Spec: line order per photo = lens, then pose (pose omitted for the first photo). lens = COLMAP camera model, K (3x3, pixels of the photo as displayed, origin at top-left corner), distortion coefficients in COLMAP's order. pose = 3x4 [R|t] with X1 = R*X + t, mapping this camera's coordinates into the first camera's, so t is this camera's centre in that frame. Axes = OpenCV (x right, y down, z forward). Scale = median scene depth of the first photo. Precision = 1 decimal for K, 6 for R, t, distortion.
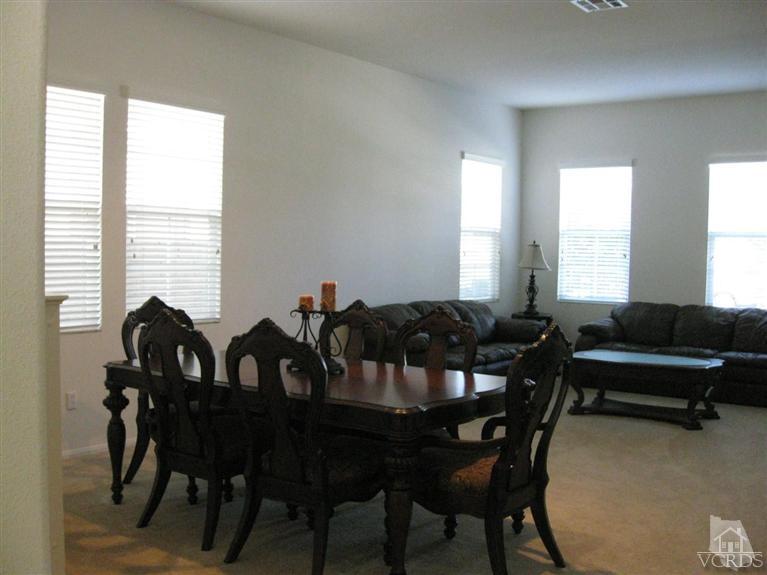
lens RADIAL K [[853.5, 0, 385.1], [0, 853.5, 288.4], [0, 0, 1]] dist [-0.136759, 0.000000]
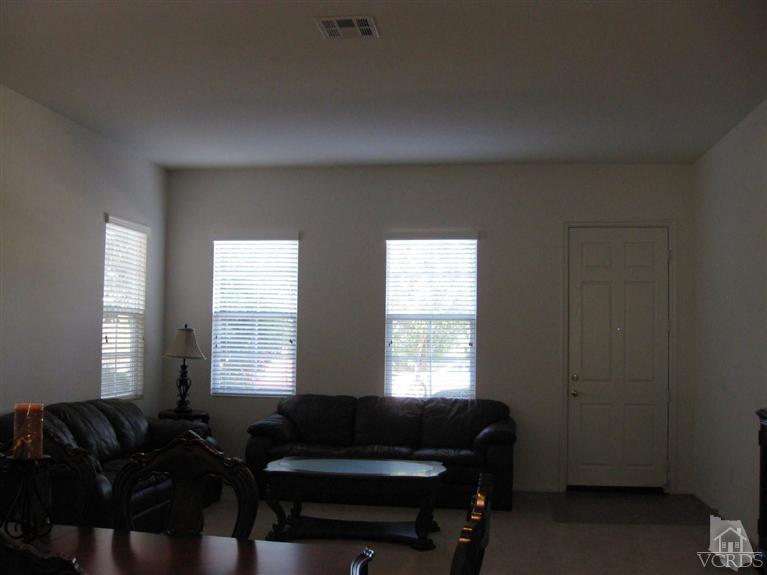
lens RADIAL K [[853.5, 0, 382.7], [0, 853.5, 288.2], [0, 0, 1]] dist [-0.136759, 0.000000]
pose [[0.878392, 0.022173, 0.477426, -0.054697], [0.023149, 0.995777, -0.088837, -0.012919], [-0.477379, 0.089086, 0.874170, 0.175336]]
